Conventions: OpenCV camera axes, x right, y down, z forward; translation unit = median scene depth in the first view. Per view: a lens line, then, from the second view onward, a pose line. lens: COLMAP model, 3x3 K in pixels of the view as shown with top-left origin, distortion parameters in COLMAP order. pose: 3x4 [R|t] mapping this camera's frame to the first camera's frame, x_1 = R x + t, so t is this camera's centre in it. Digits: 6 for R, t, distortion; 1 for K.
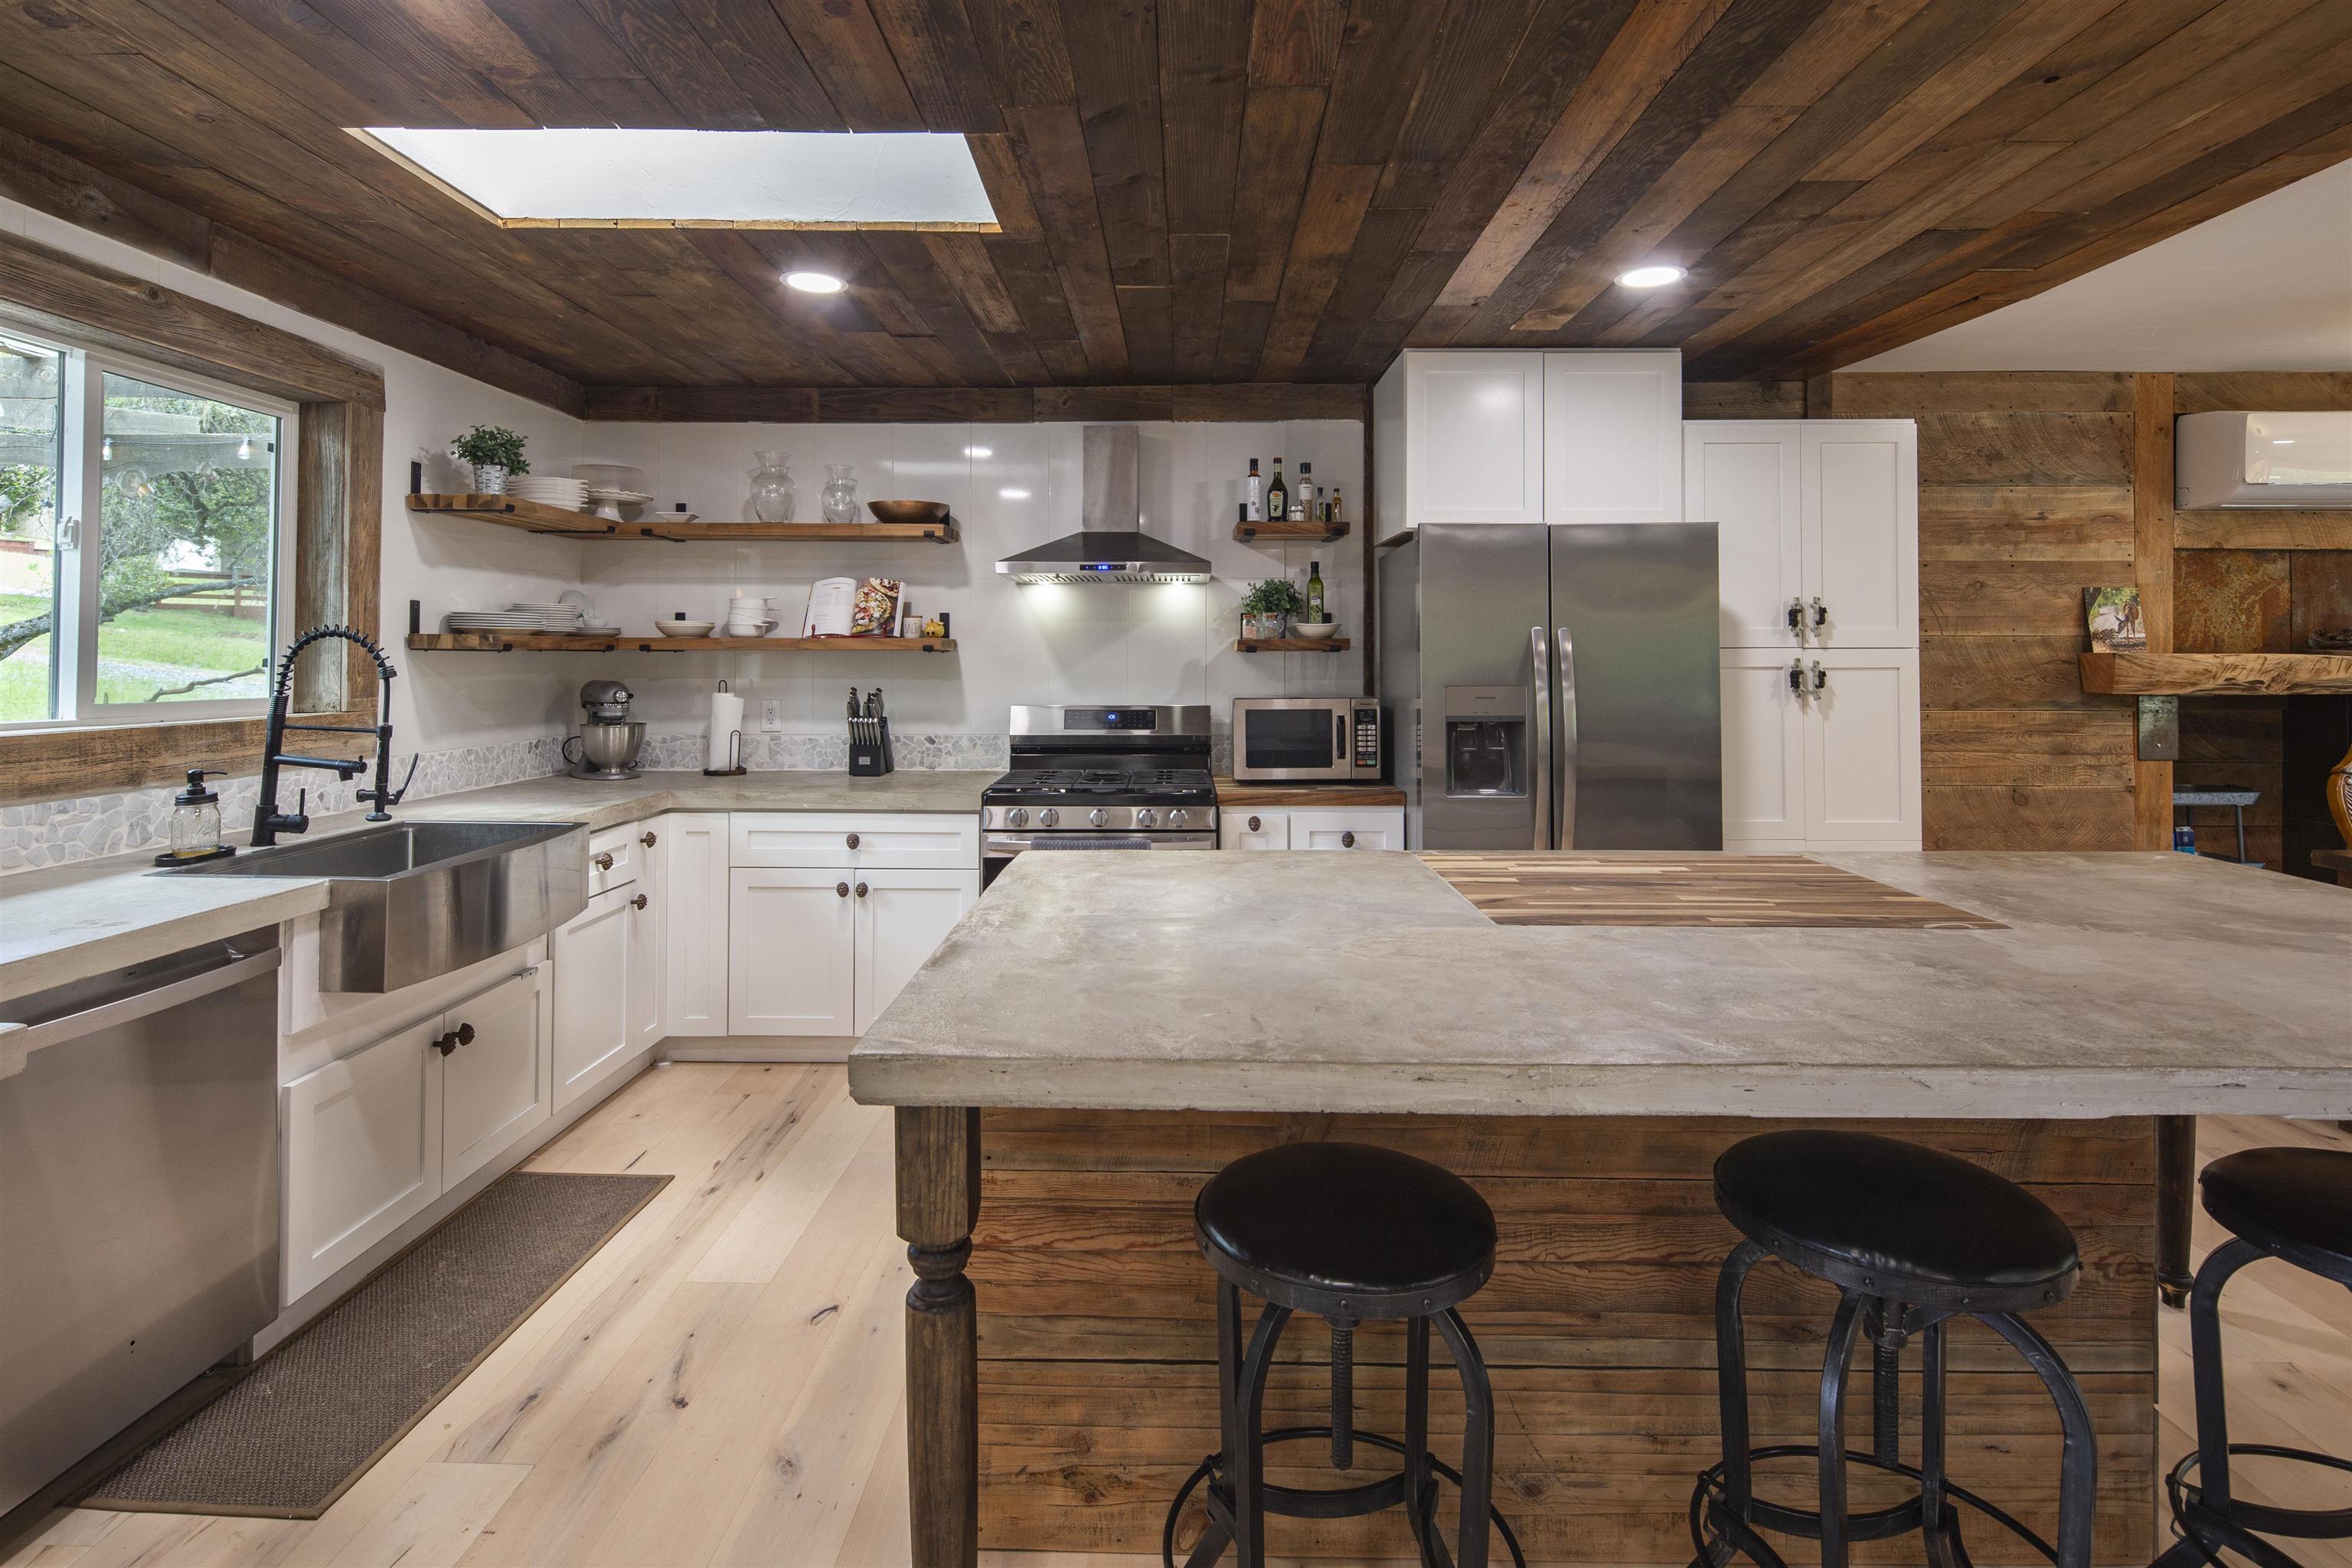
lens RADIAL K [[1157.9, 0, 1171.5], [0, 1157.9, 633.1], [0, 0, 1]] dist [0.001739, -0.001837]
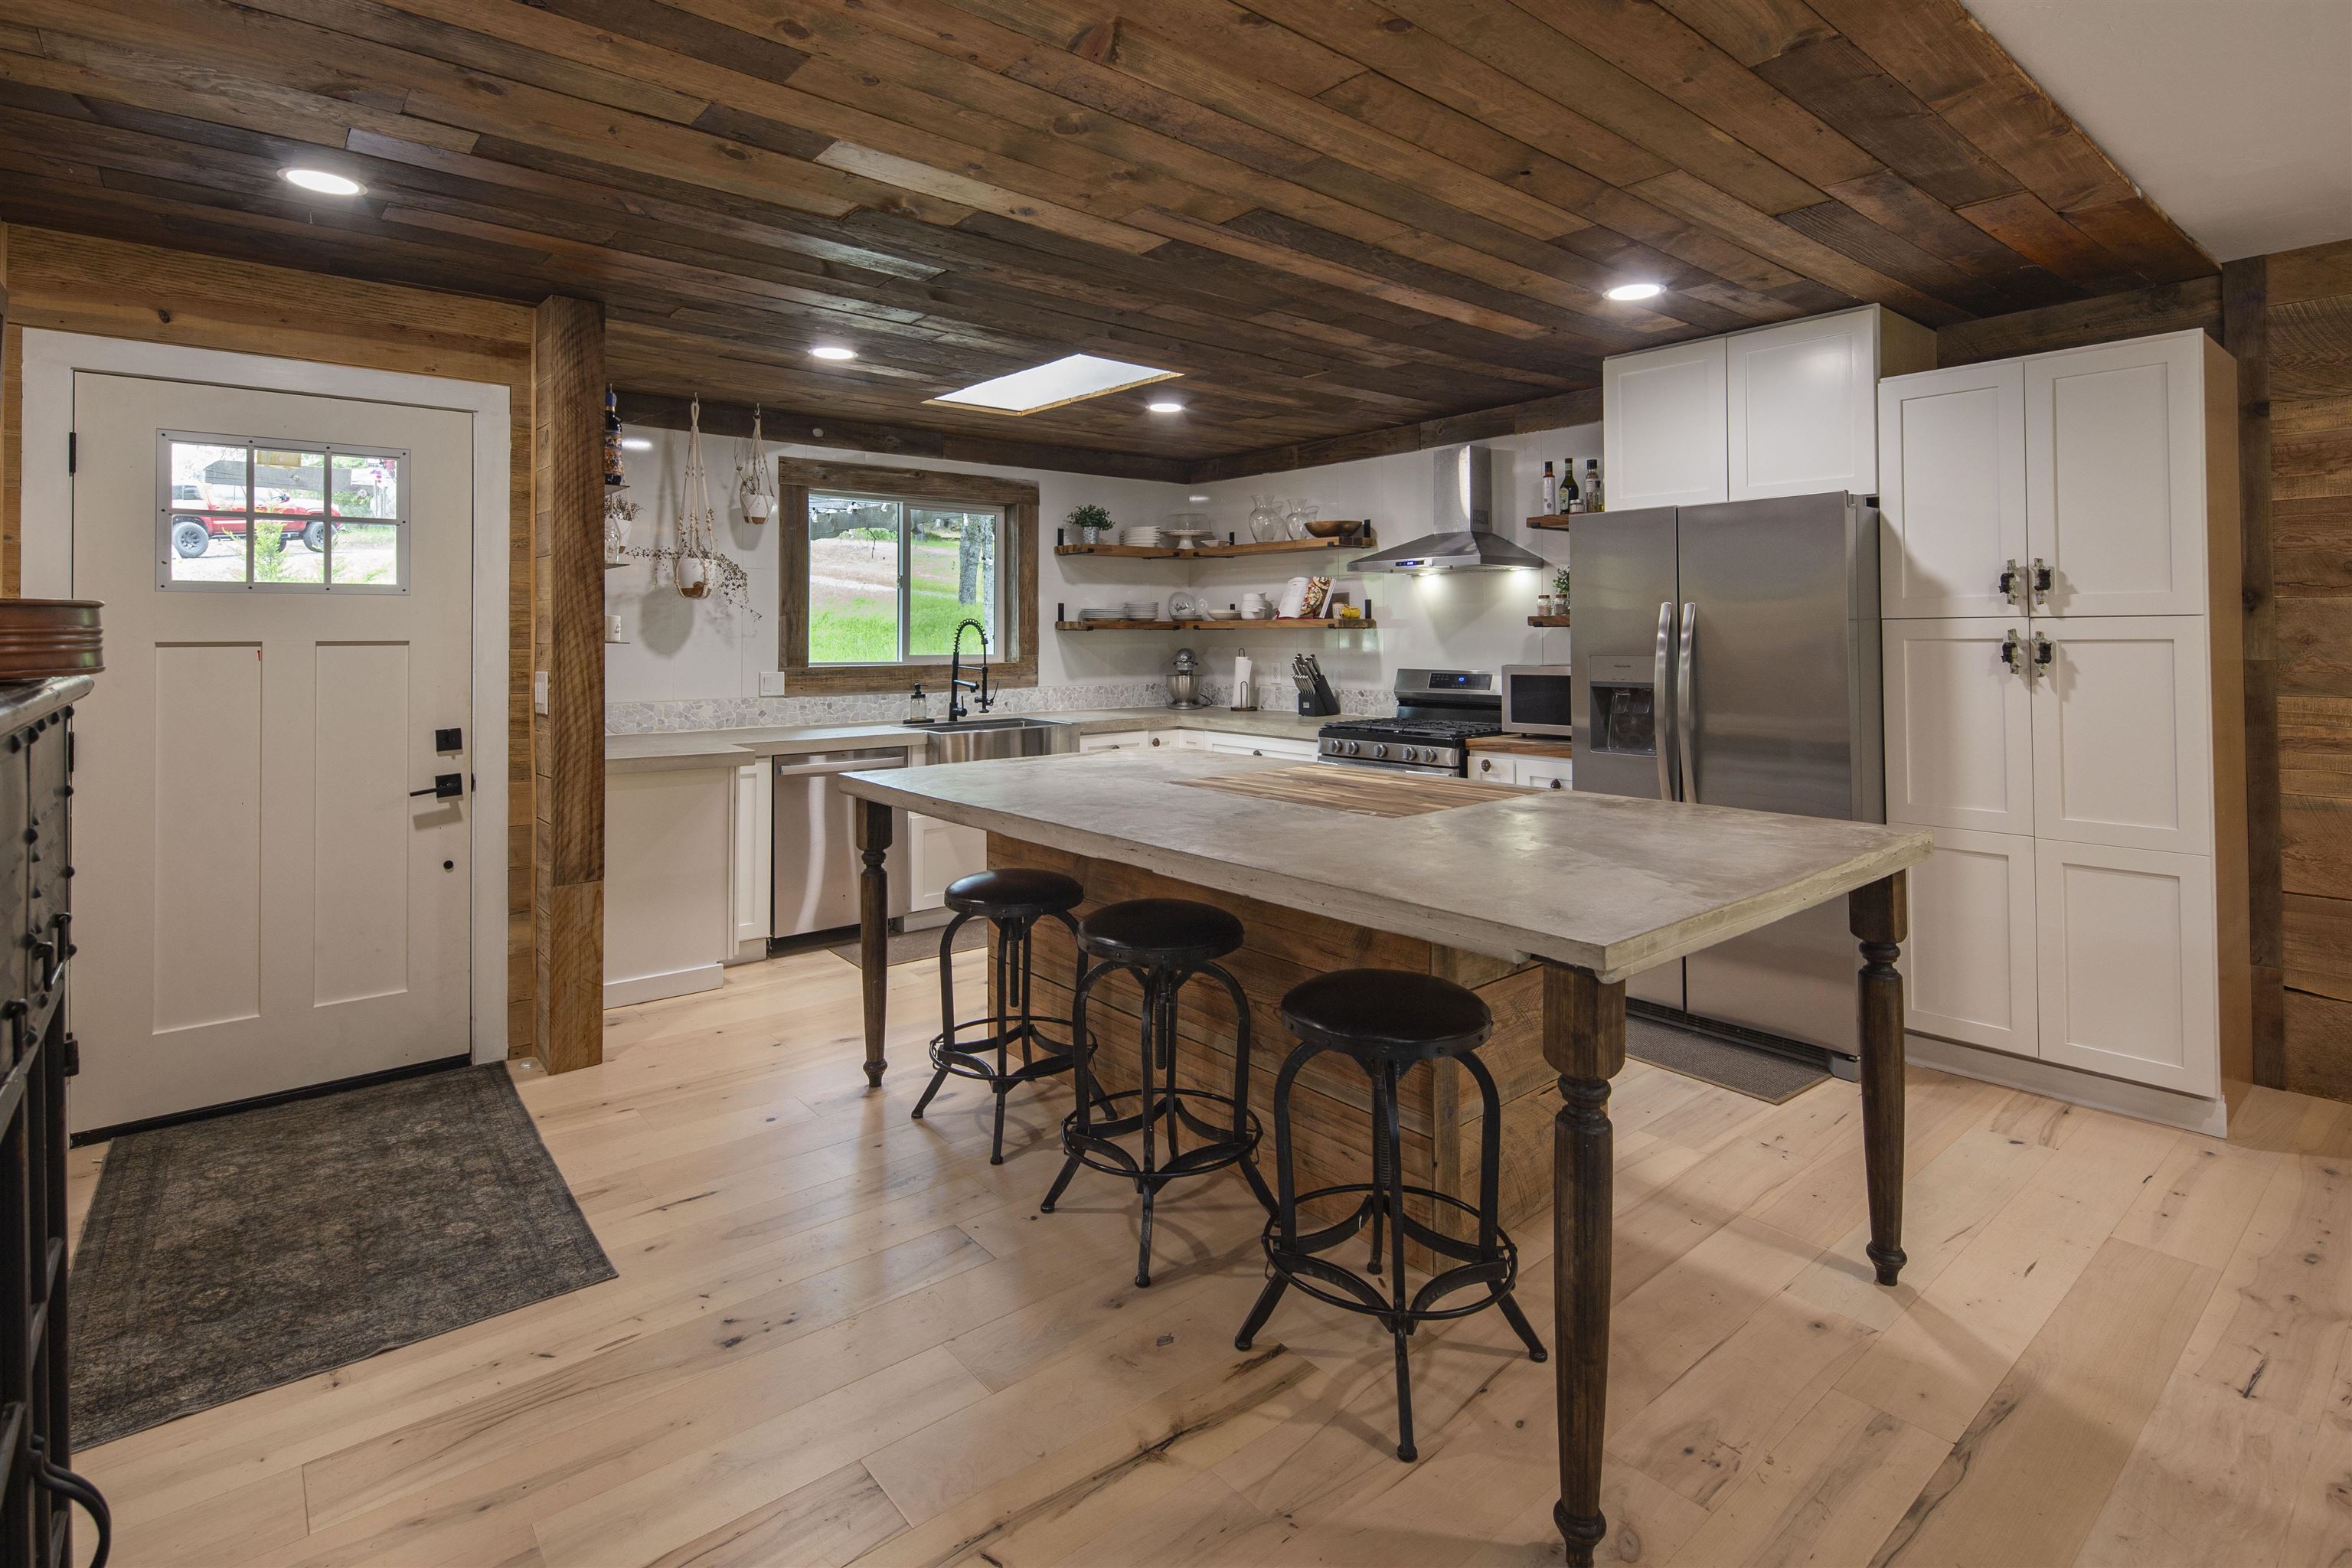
lens RADIAL K [[1157.9, 0, 1141.7], [0, 1157.9, 620.7], [0, 0, 1]] dist [0.001739, -0.001837]
pose [[0.636024, -0.012962, -0.771561, 0.696551], [0.021145, 0.999776, 0.000635, 0.000685], [0.771380, -0.016719, 0.636155, -0.063936]]
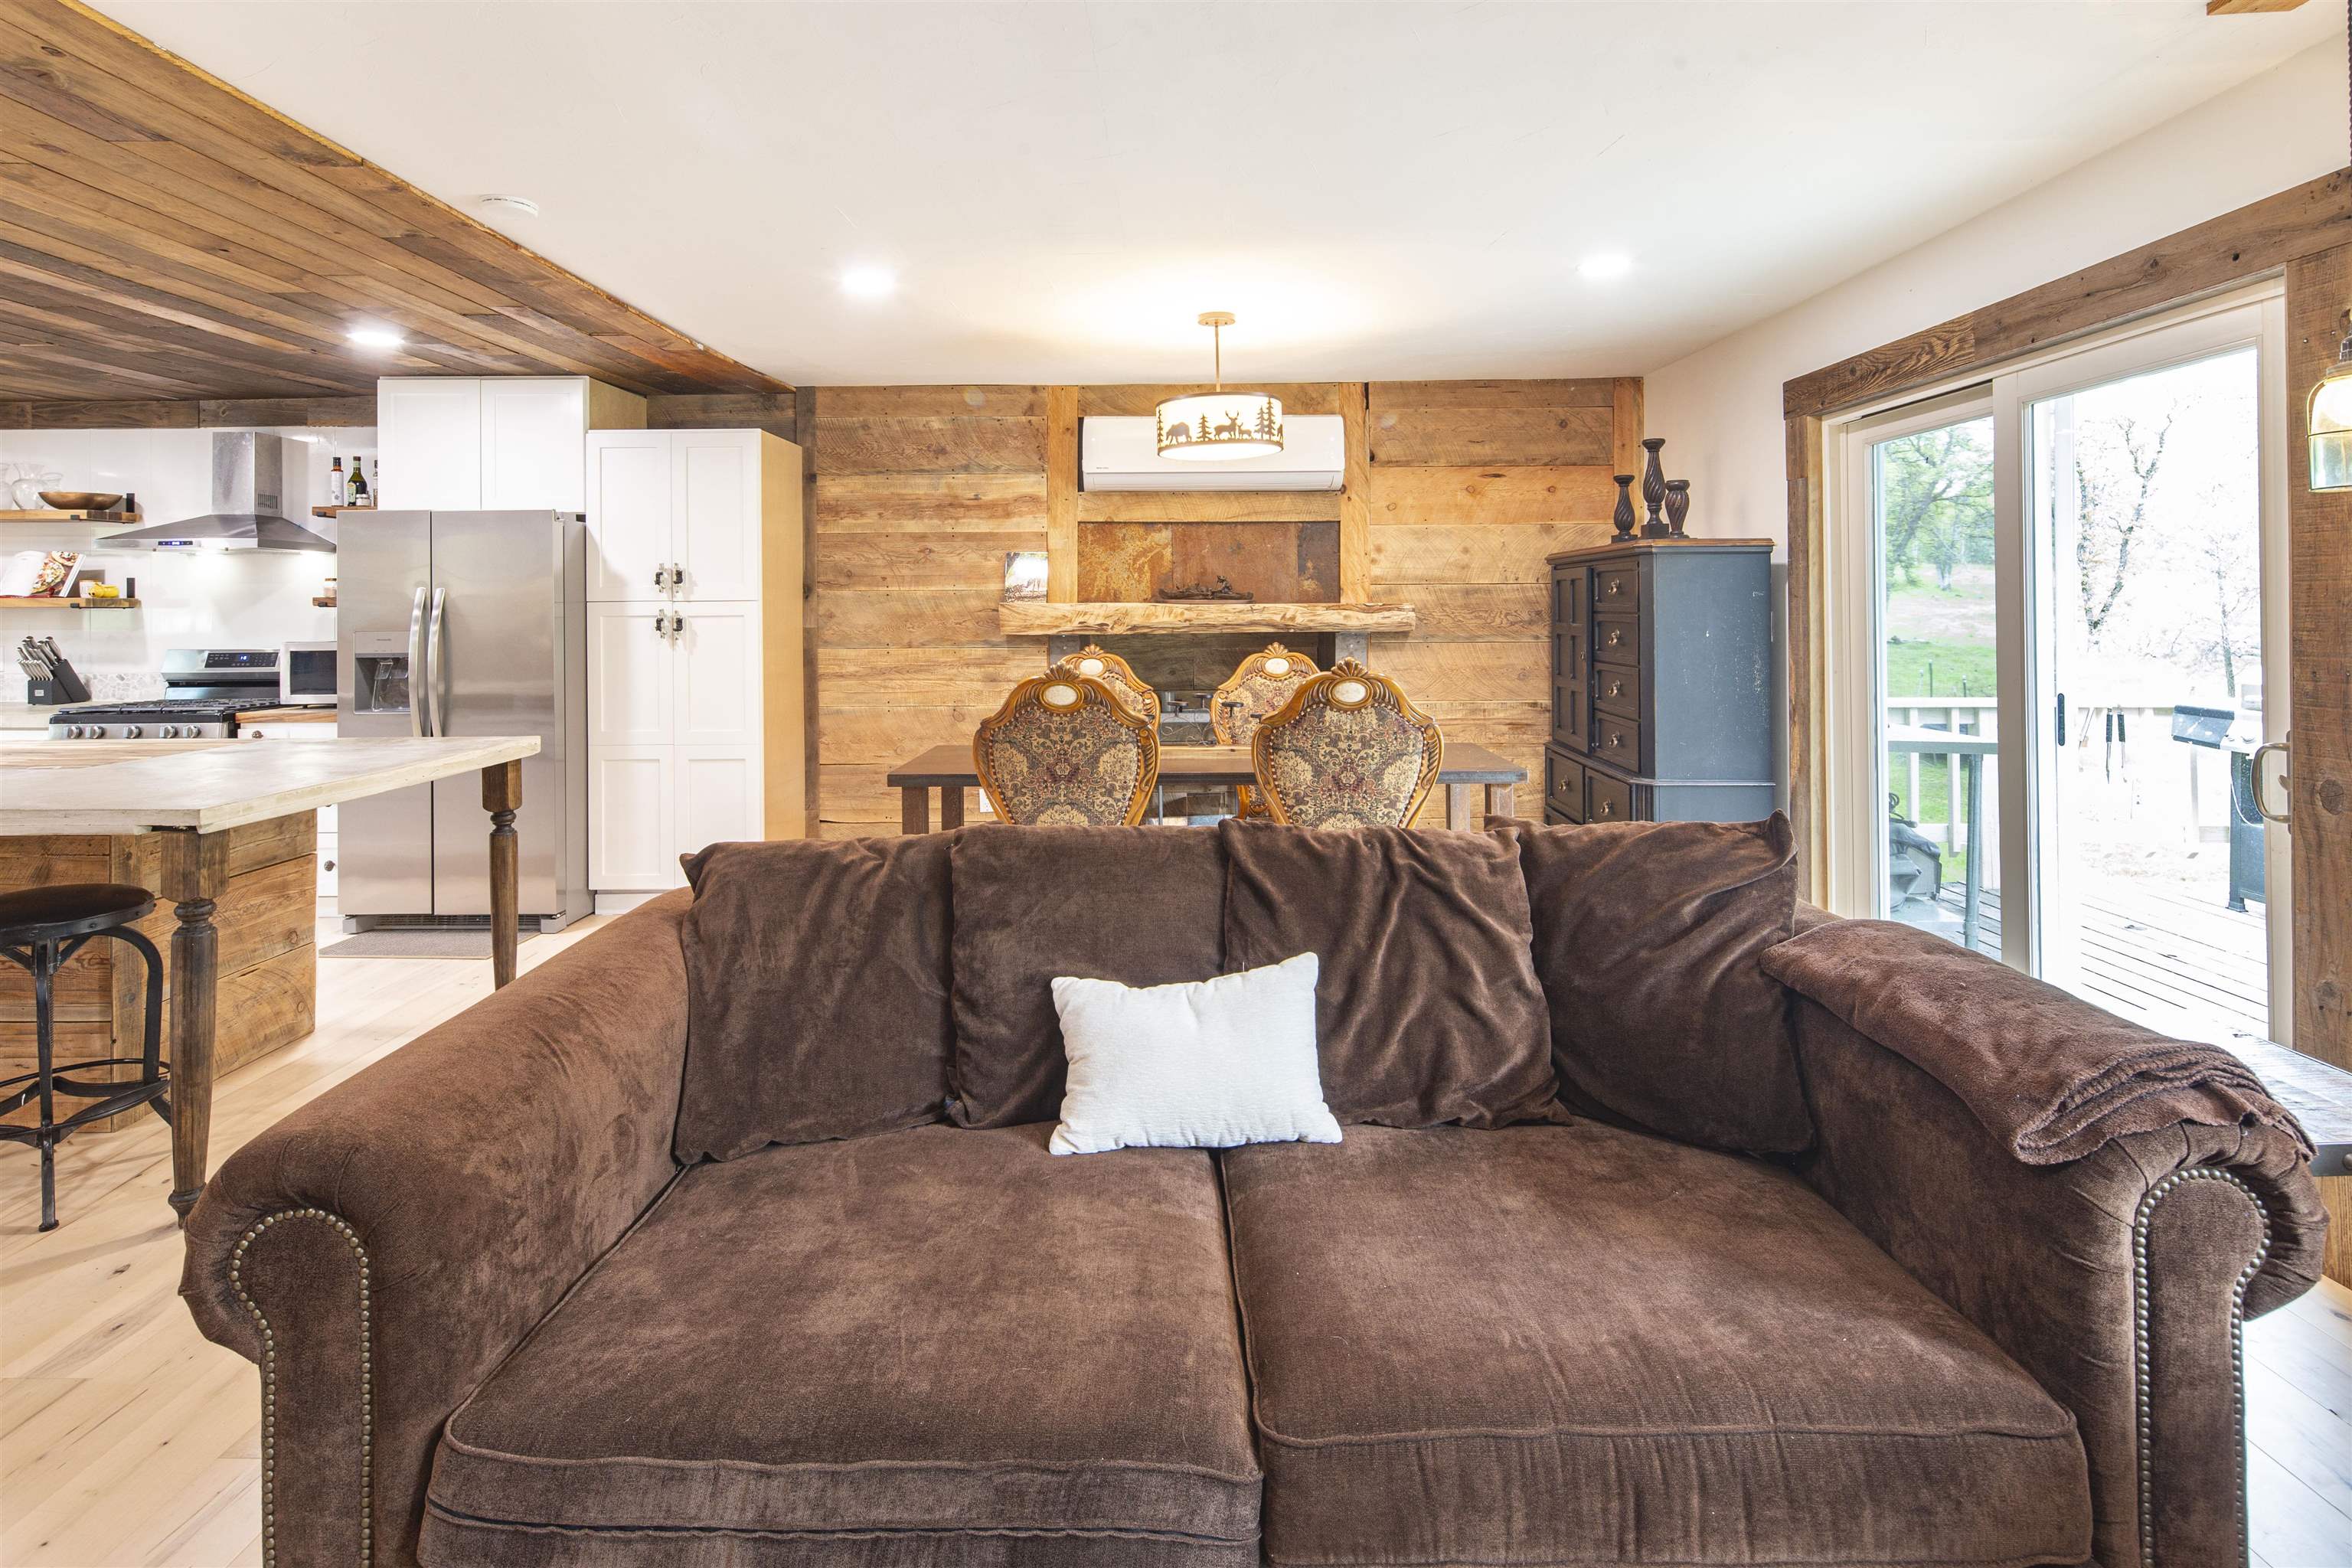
lens RADIAL K [[1157.9, 0, 1191.6], [0, 1157.9, 600.3], [0, 0, 1]] dist [0.001739, -0.001837]
pose [[0.999948, -0.006873, 0.007584, 0.995134], [0.006780, 0.999901, 0.012292, -0.000508], [-0.007668, -0.012240, 0.999896, -0.298045]]
